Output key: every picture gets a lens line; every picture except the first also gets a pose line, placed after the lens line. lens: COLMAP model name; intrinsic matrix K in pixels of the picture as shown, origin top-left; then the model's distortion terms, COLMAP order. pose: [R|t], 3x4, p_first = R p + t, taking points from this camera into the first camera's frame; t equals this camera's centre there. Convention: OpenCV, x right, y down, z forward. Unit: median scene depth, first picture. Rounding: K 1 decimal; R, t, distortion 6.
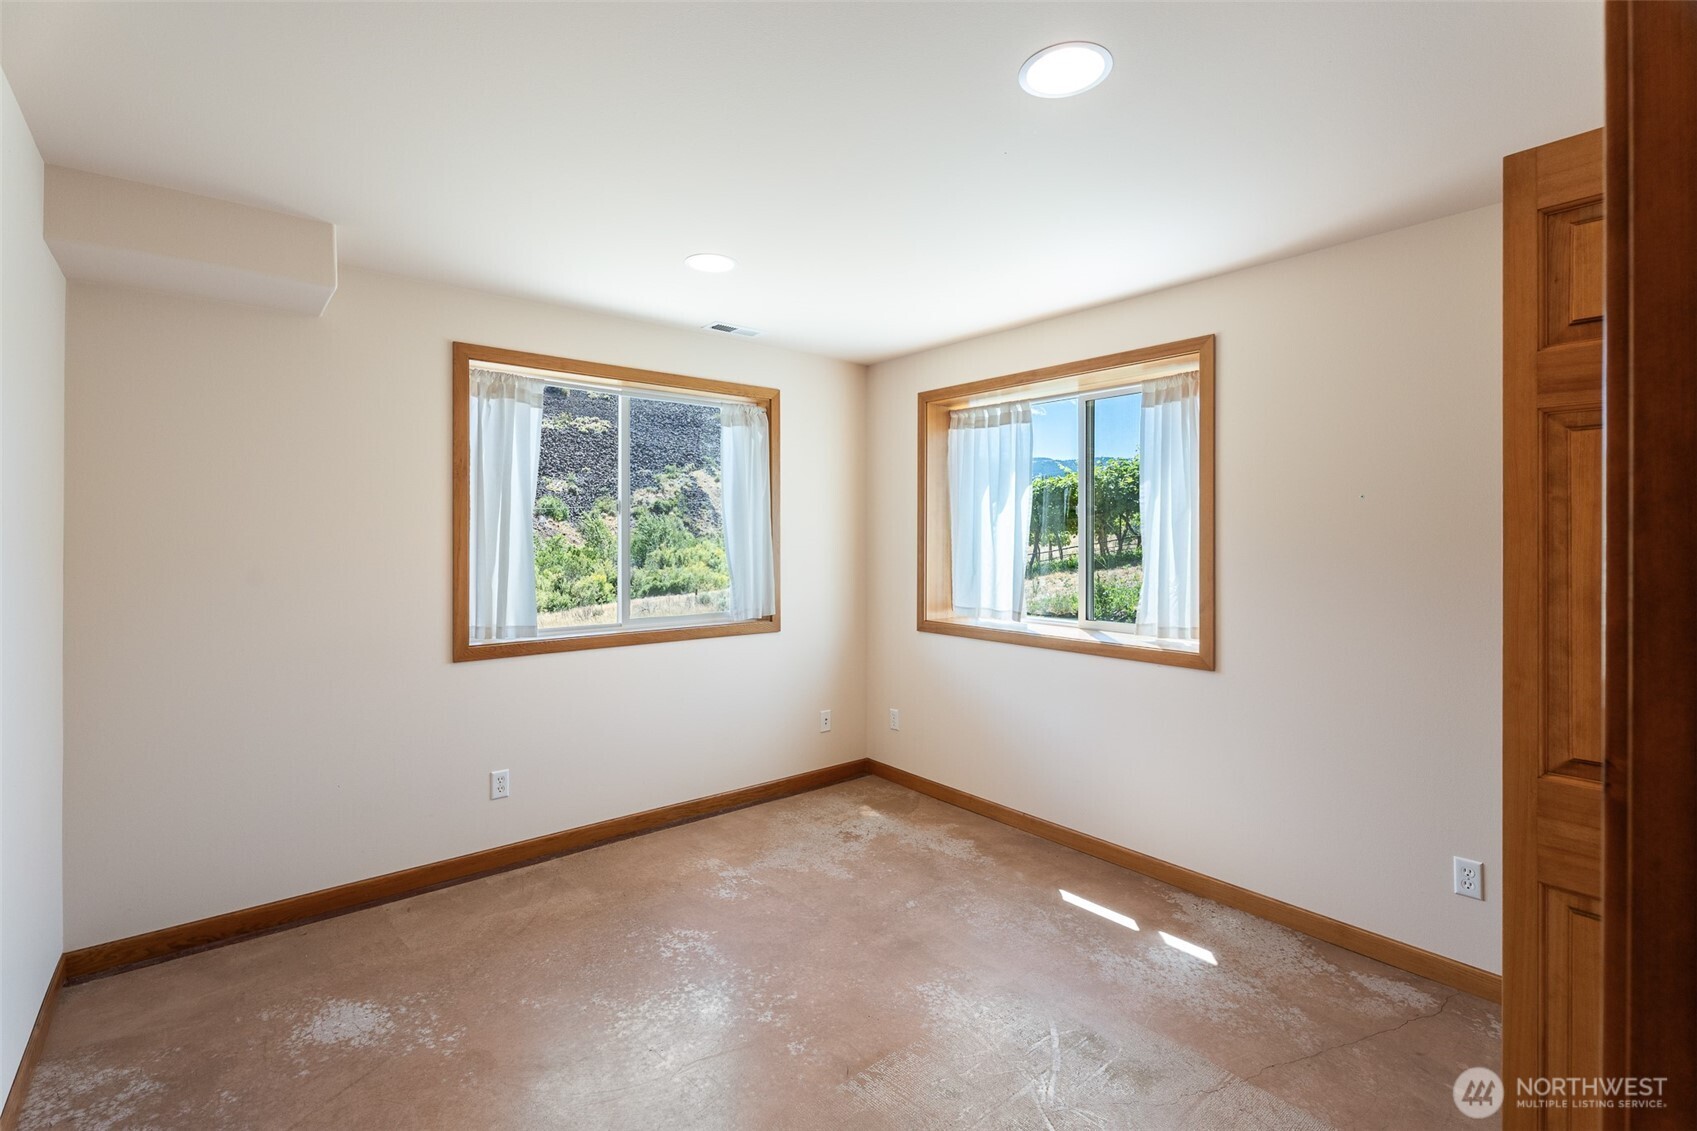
lens RADIAL K [[755.0, 0, 865.0], [0, 755.0, 537.8], [0, 0, 1]] dist [0.000763, -0.000821]
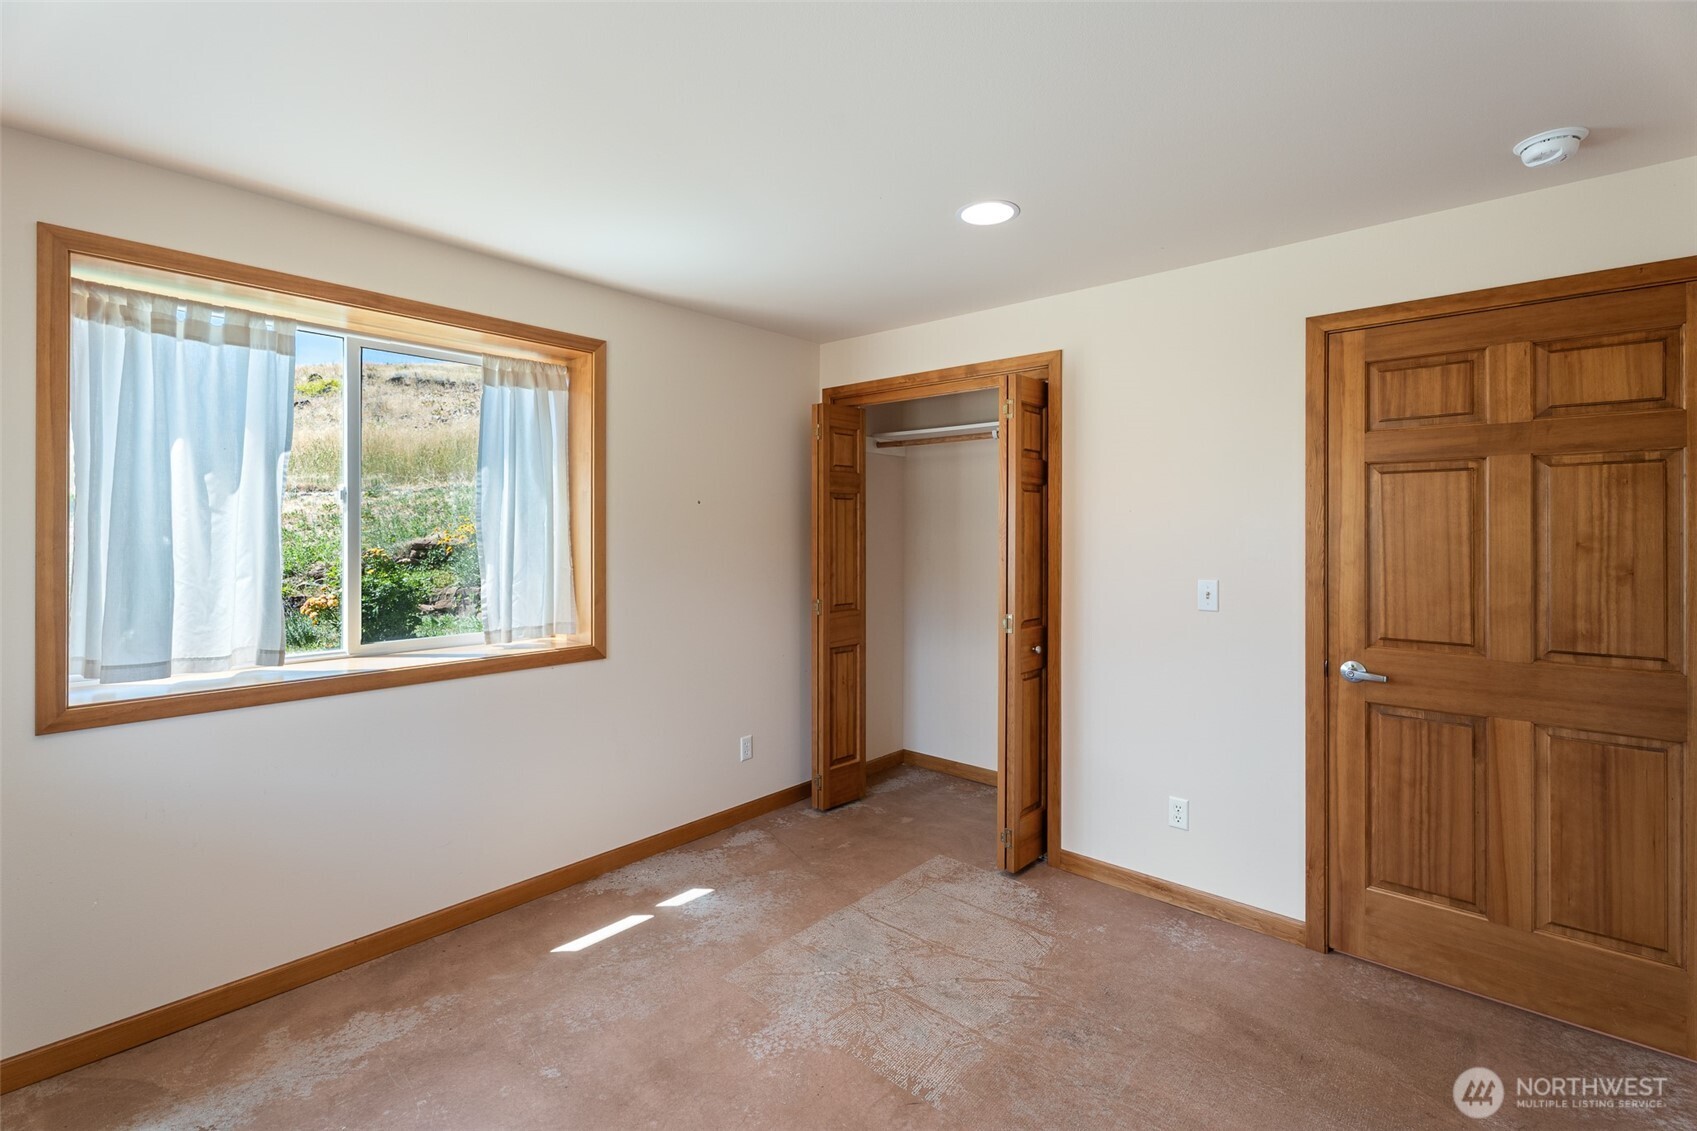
lens RADIAL K [[755.0, 0, 828.7], [0, 755.0, 525.0], [0, 0, 1]] dist [0.000763, -0.000821]
pose [[-0.116972, 0.004699, 0.993124, -0.631678], [-0.000661, 0.999988, -0.004809, -0.005200], [-0.993135, -0.001219, -0.116968, 0.811216]]
